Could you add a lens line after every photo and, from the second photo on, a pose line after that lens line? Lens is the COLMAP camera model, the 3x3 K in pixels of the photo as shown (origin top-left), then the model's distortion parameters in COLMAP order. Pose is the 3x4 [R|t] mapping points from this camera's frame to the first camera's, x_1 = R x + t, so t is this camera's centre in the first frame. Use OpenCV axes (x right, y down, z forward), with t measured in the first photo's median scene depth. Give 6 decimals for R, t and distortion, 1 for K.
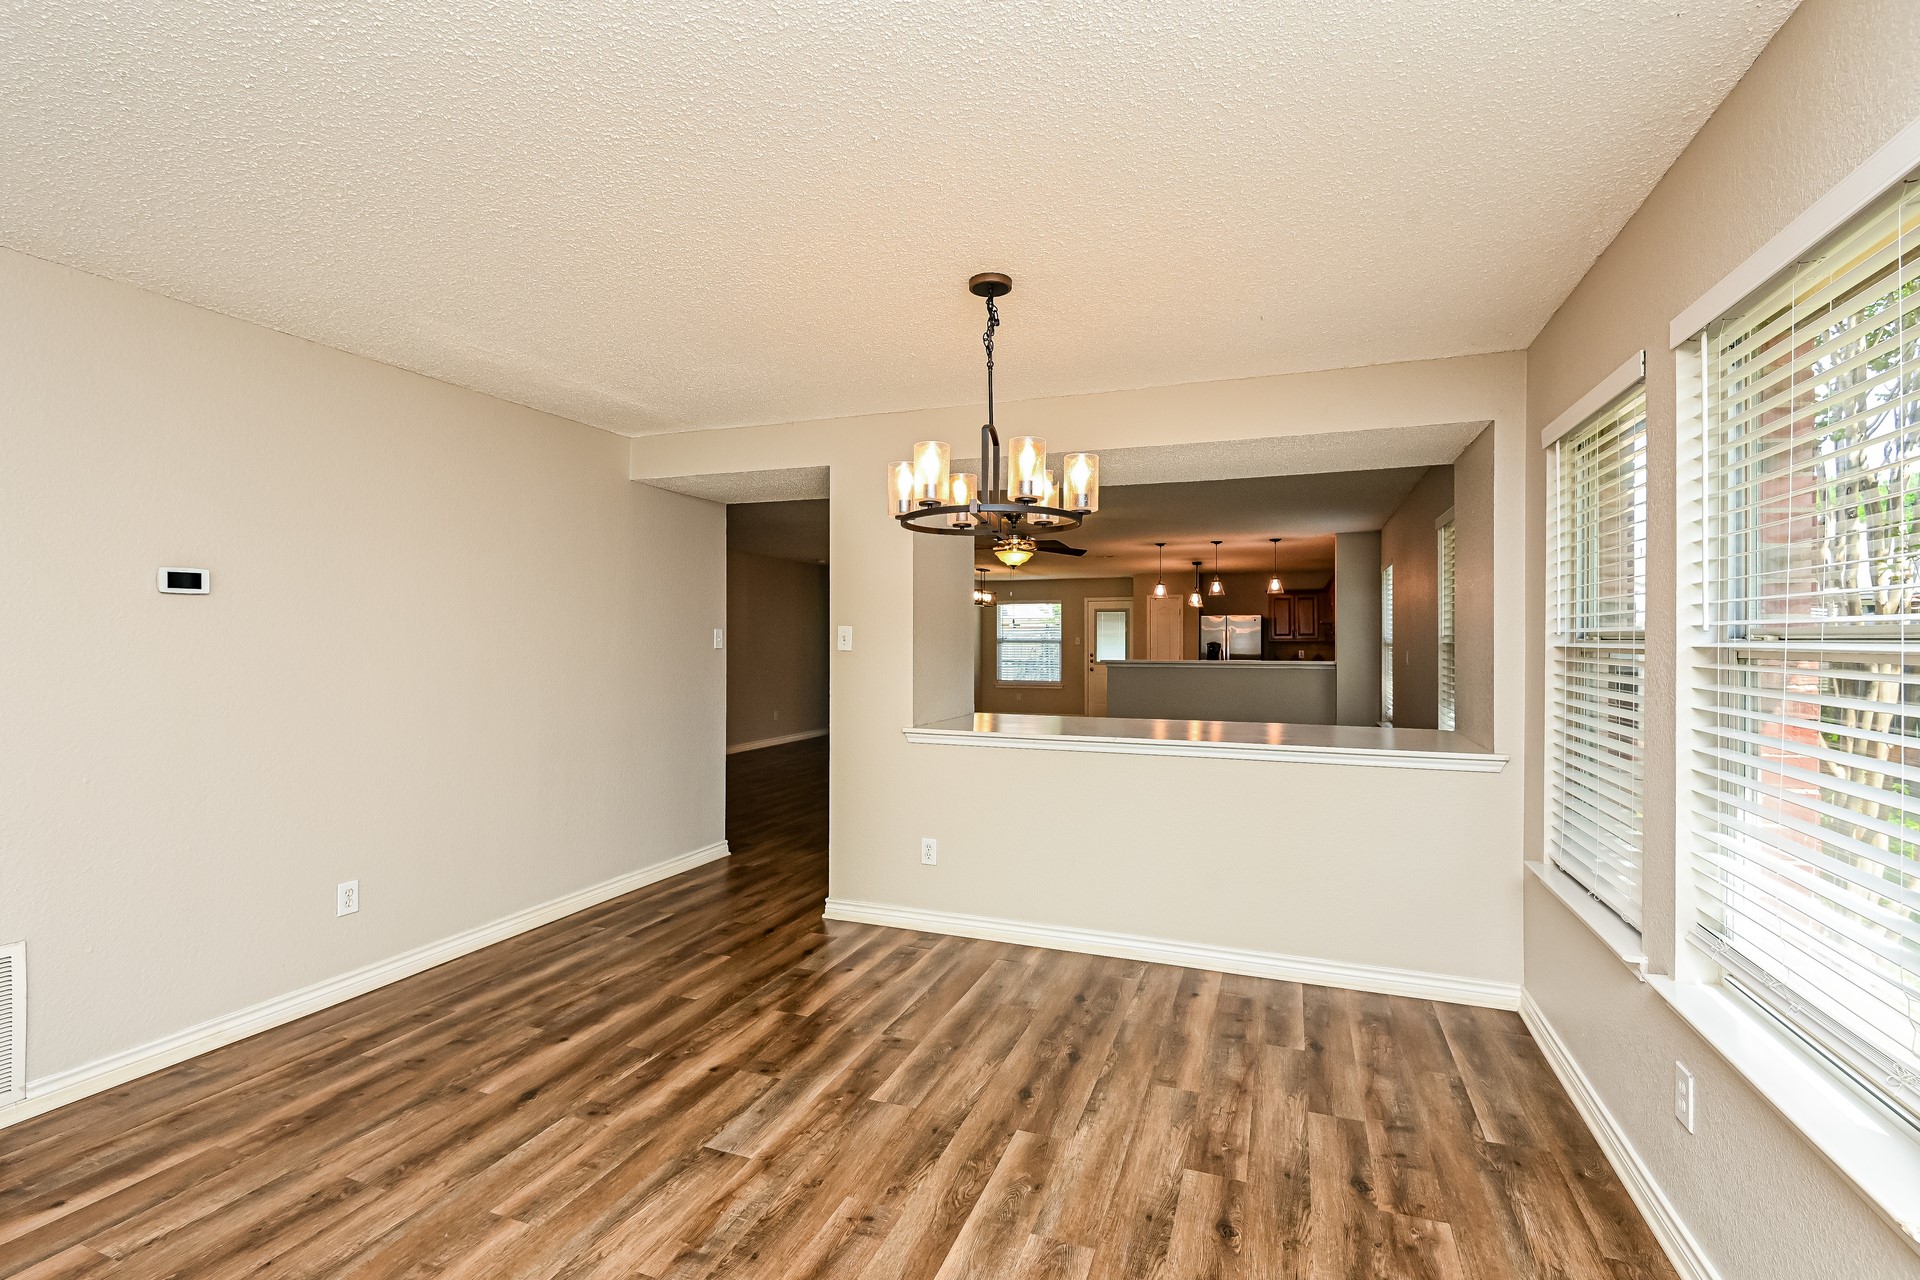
lens RADIAL K [[872.2, 0, 956.2], [0, 872.2, 634.8], [0, 0, 1]] dist [0.005804, -0.001281]
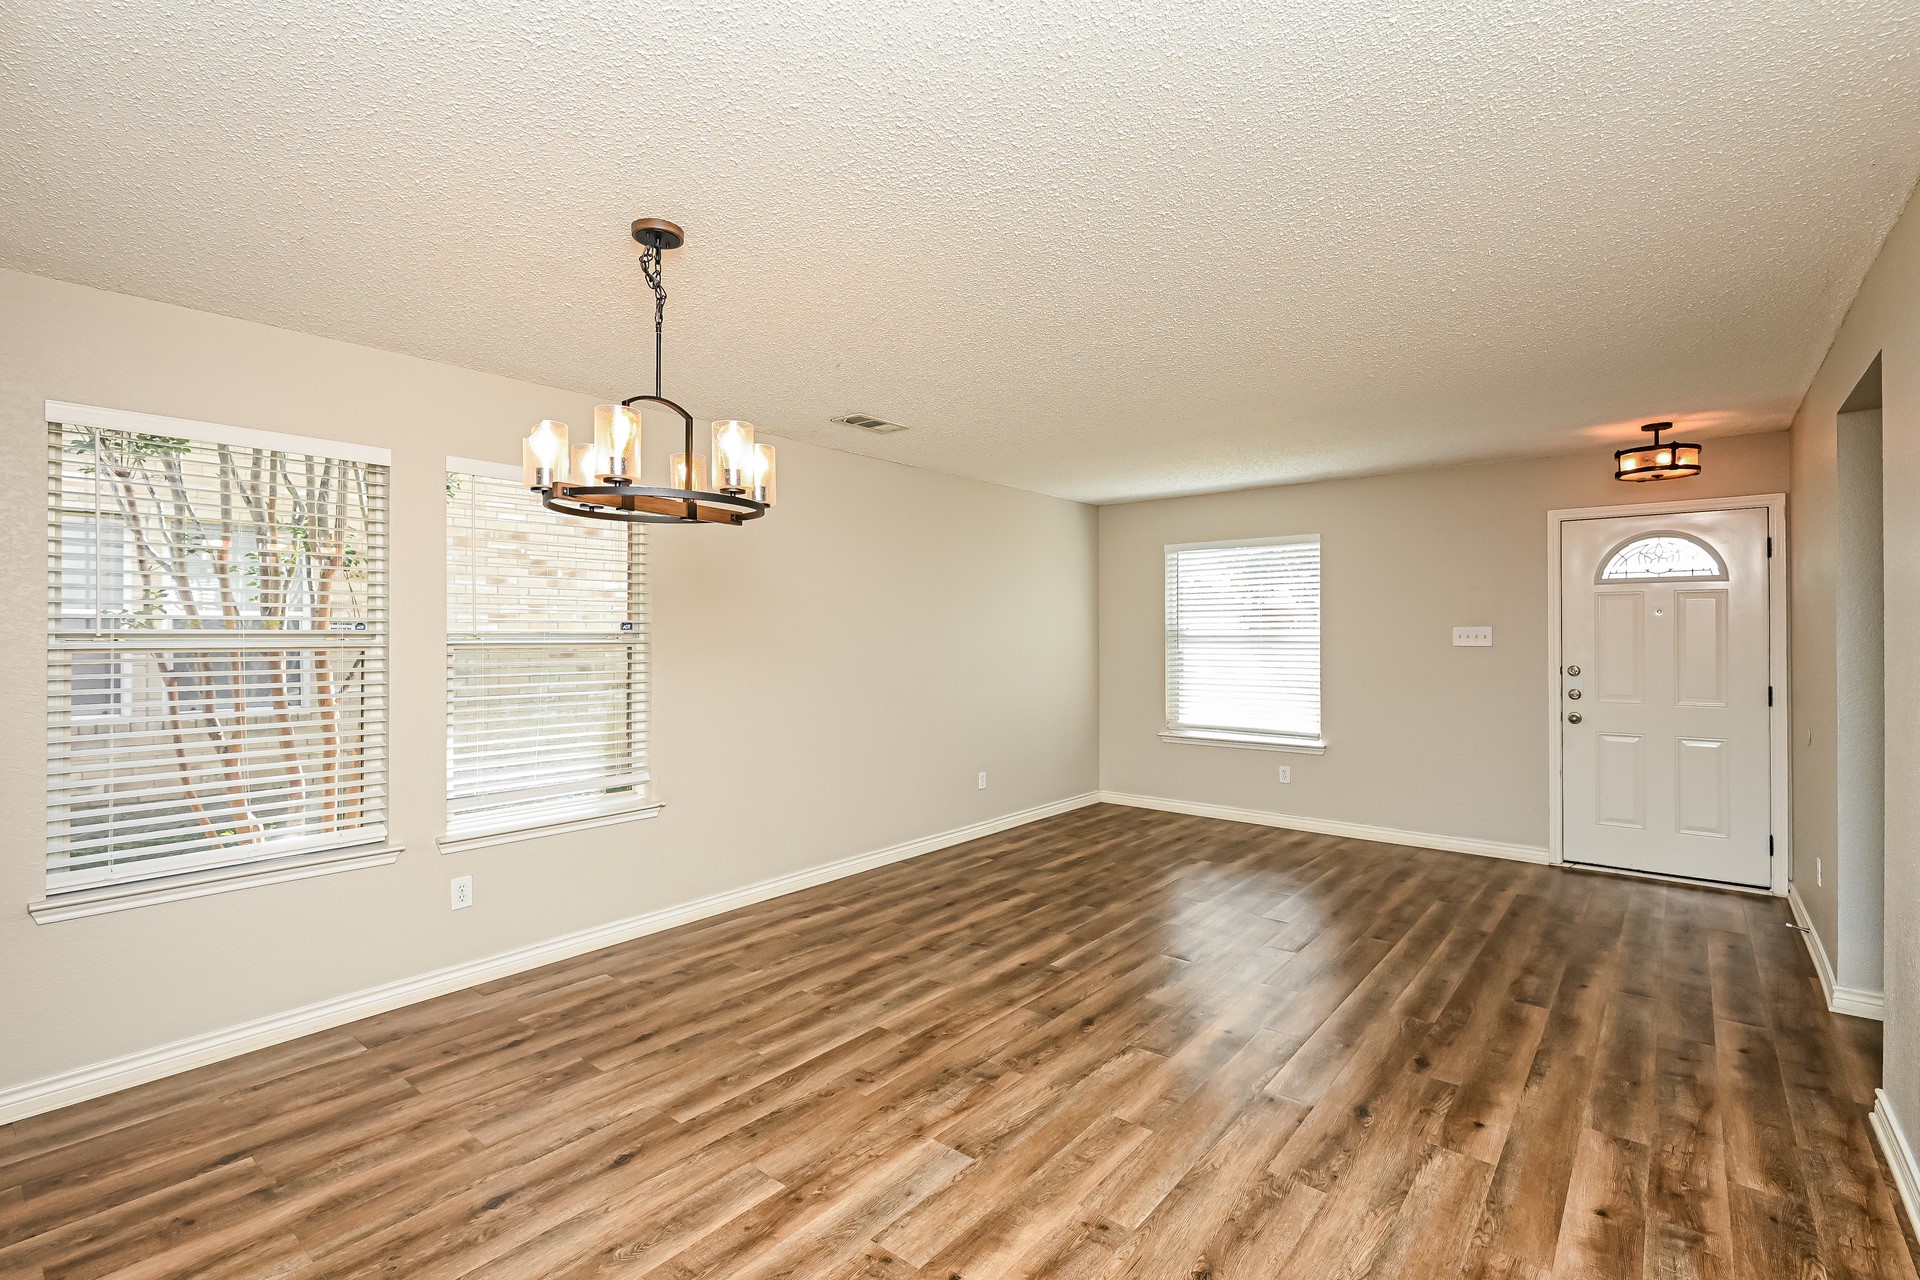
lens RADIAL K [[872.2, 0, 956.2], [0, 872.2, 634.8], [0, 0, 1]] dist [0.005804, -0.001281]
pose [[-0.944184, 0.000761, 0.329419, -0.580184], [0.000009, 0.999997, -0.002285, 0.000021], [-0.329420, -0.002155, -0.944181, 1.895215]]
